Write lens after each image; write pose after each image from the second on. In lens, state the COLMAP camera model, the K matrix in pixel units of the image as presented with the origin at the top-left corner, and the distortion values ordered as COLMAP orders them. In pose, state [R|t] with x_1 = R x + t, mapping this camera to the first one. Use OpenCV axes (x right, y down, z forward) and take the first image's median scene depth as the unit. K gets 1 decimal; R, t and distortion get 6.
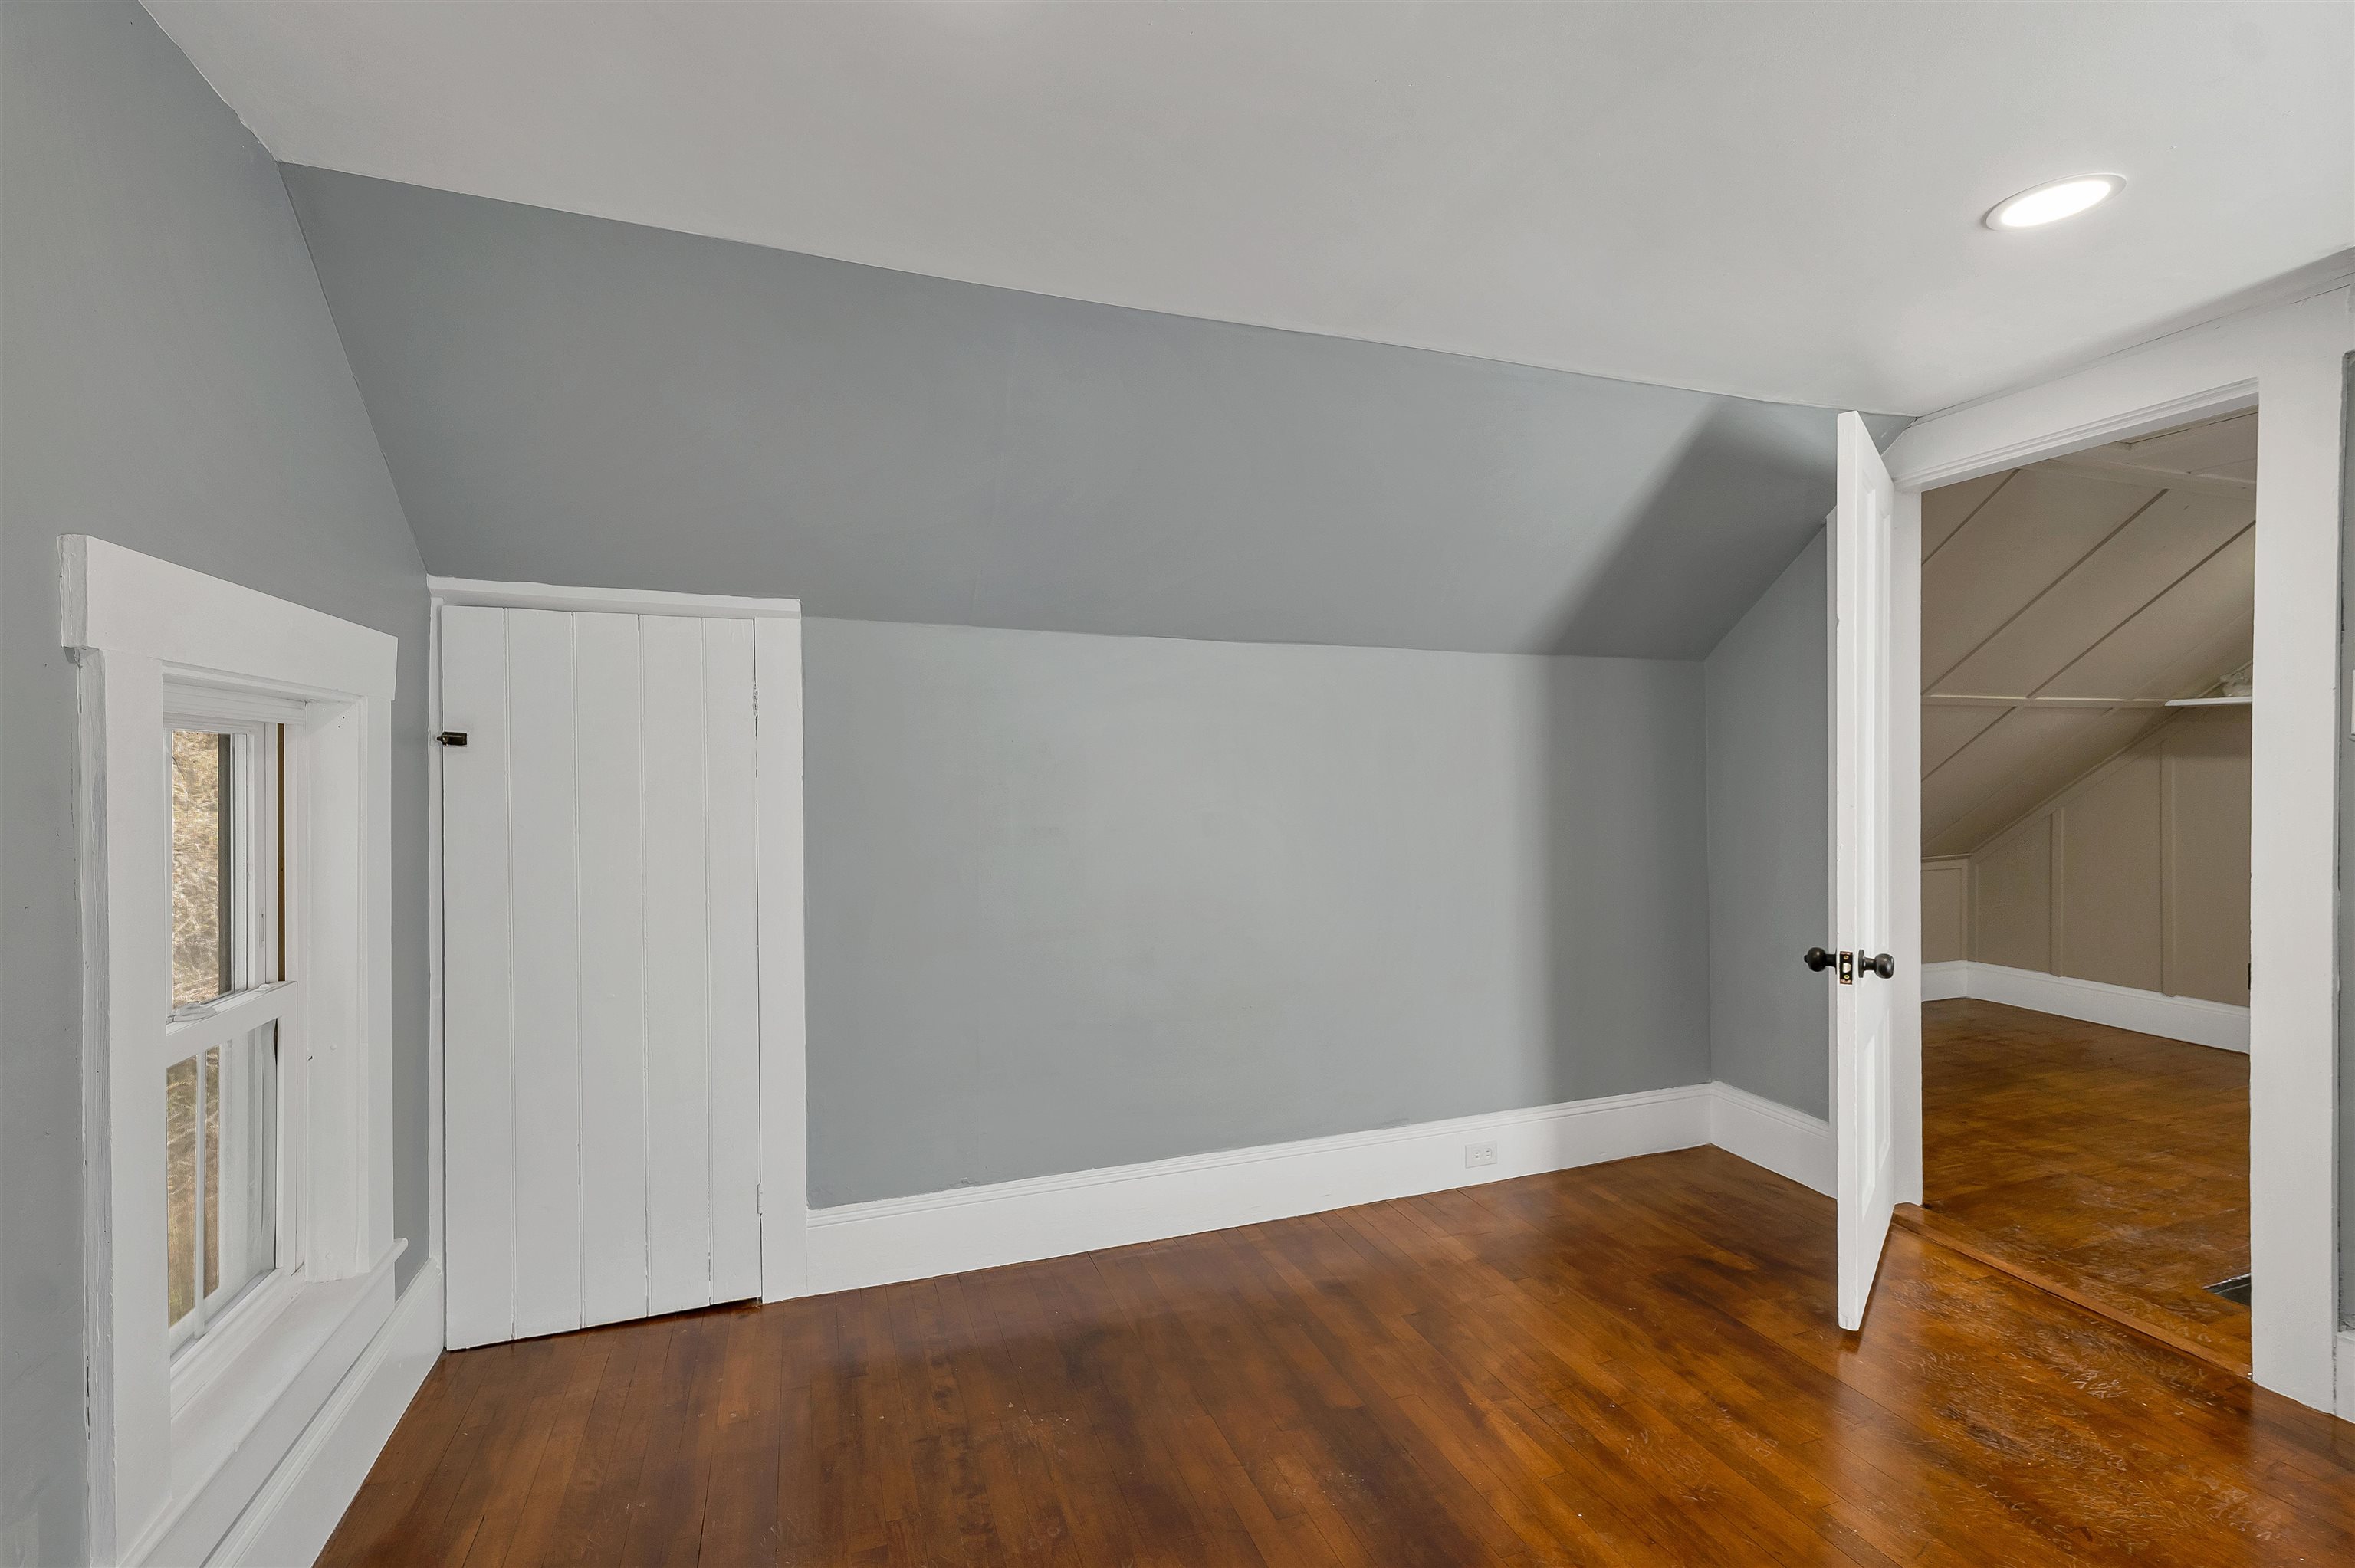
lens RADIAL K [[1004.1, 0, 1177.5], [0, 1004.1, 784.0], [0, 0, 1]] dist [-0.000786, -0.000057]
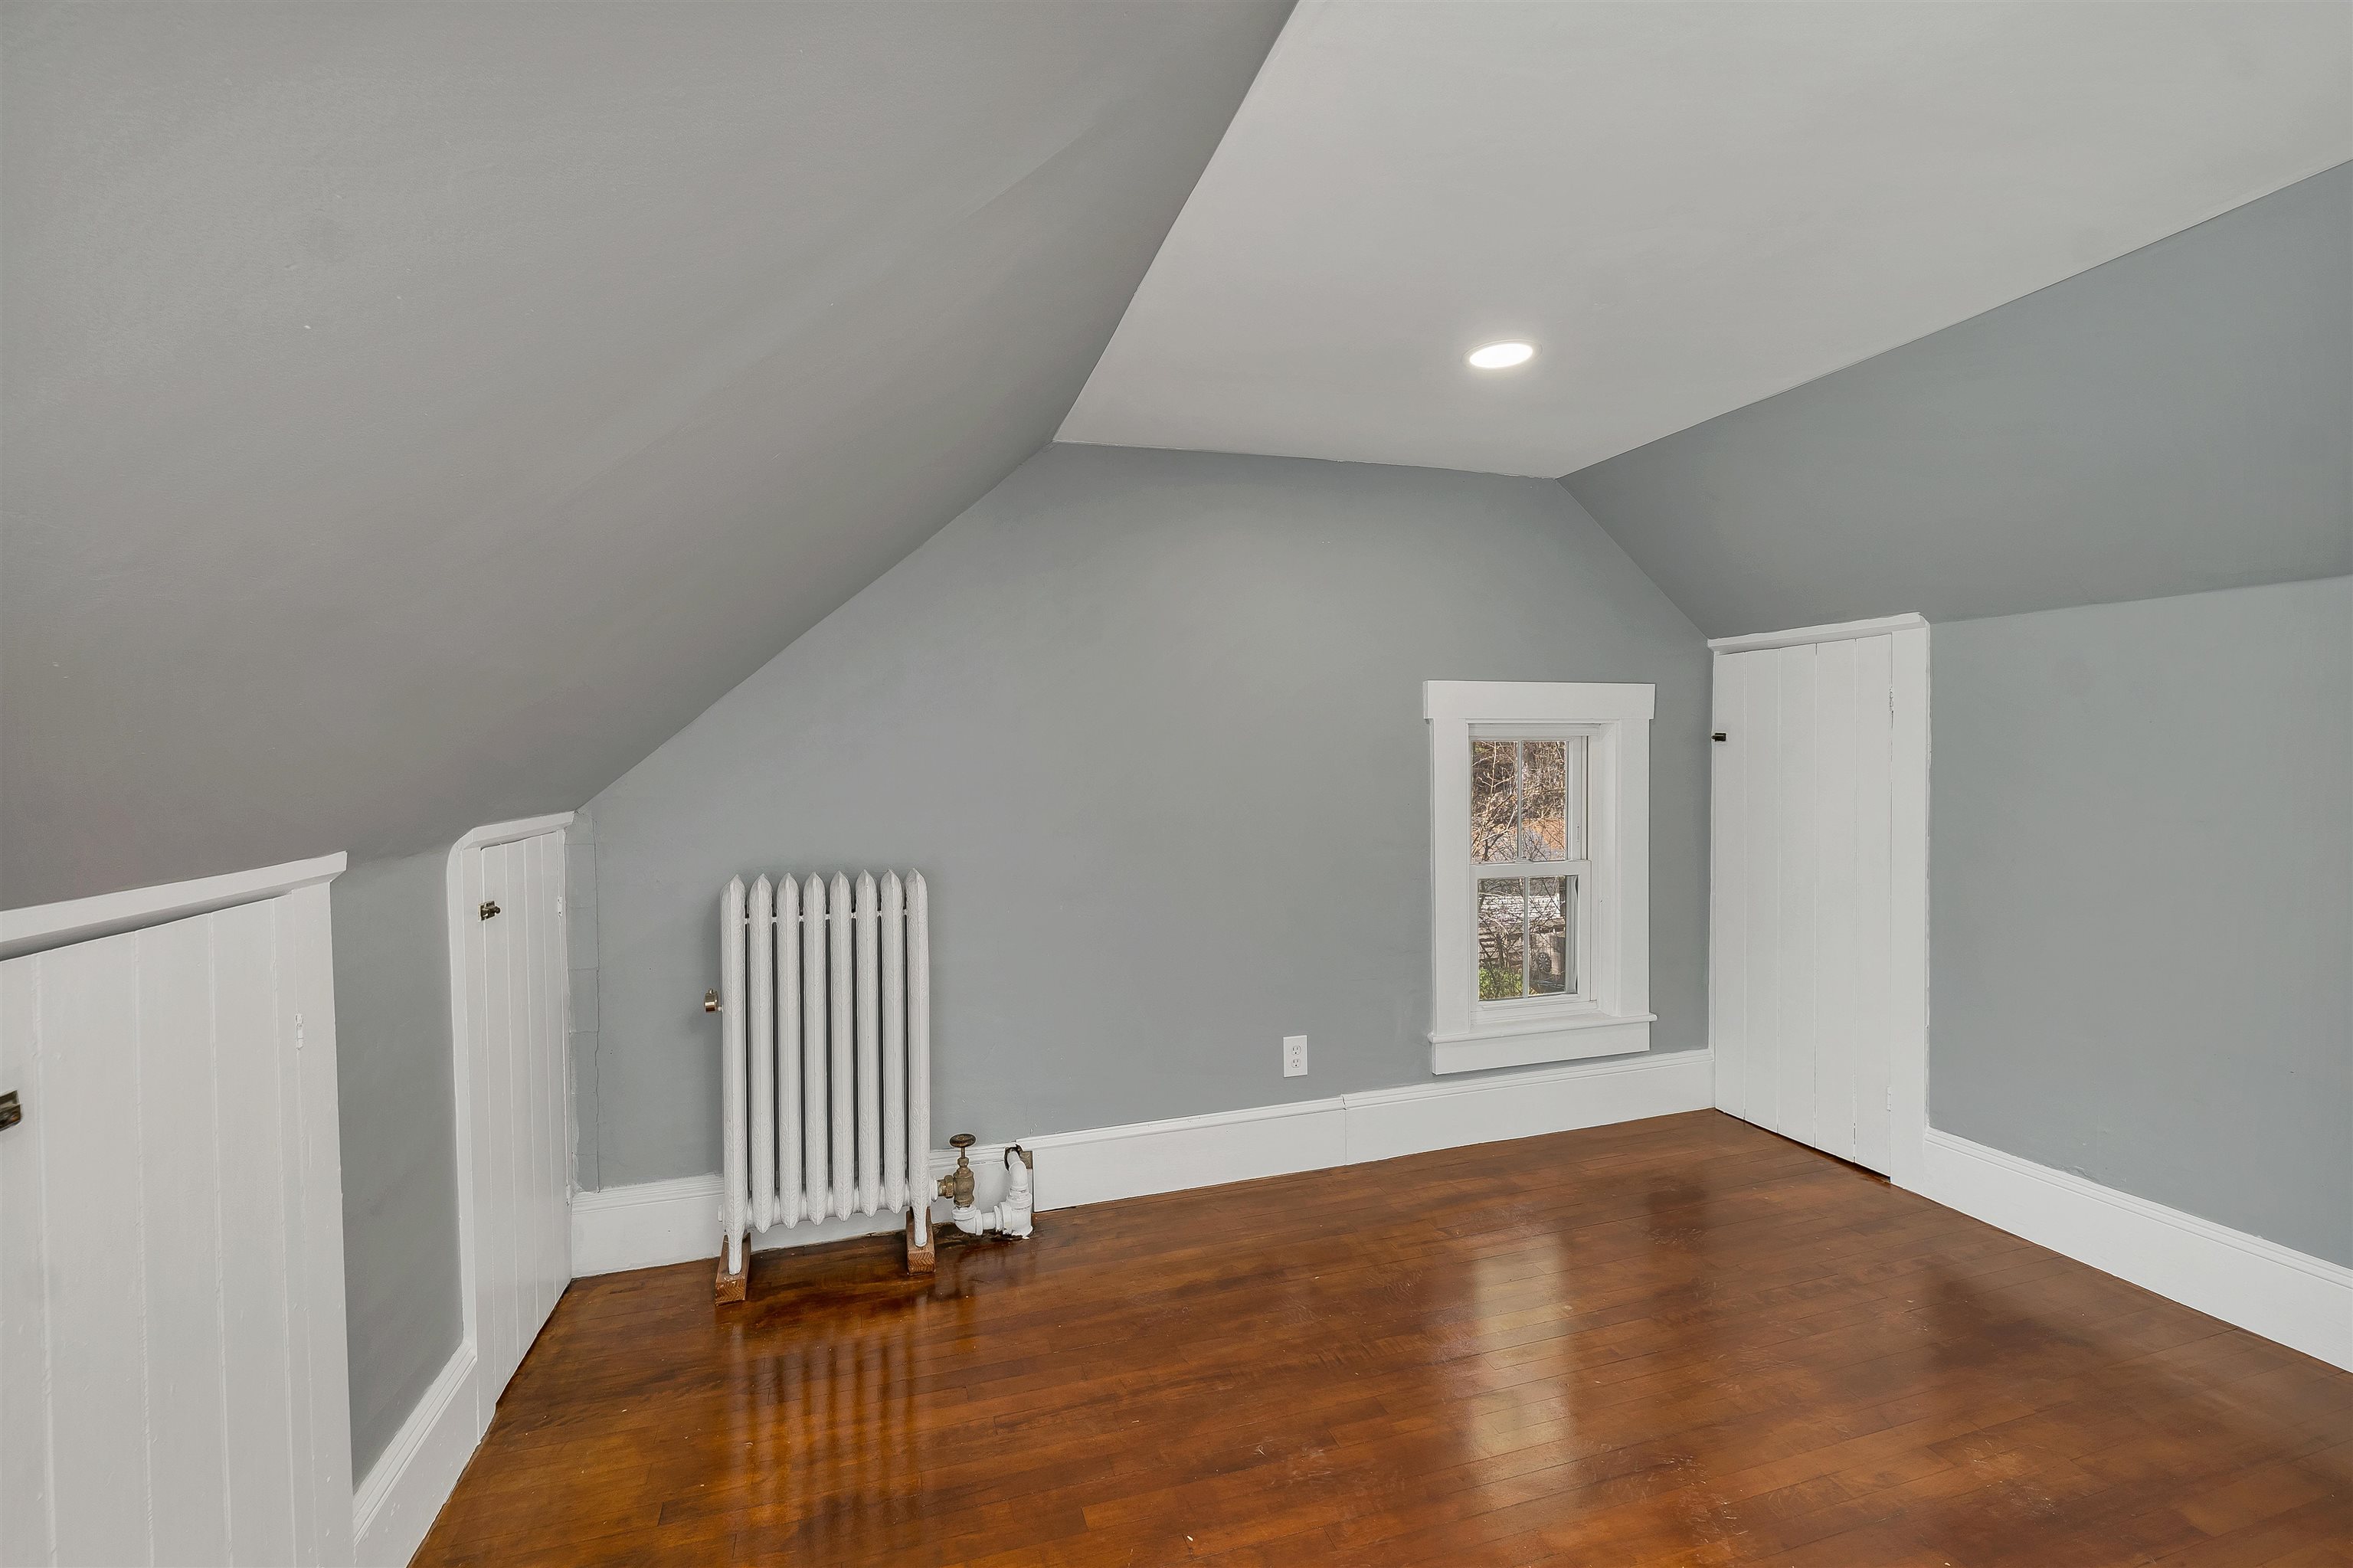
lens RADIAL K [[974.4, 0, 1160.6], [0, 974.4, 766.1], [0, 0, 1]] dist [0.000681, 0.000169]
pose [[-0.055674, 0.006389, -0.998429, 0.920847], [-0.004041, 0.999970, 0.006624, -0.004310], [0.998441, 0.004404, -0.055647, 0.175697]]
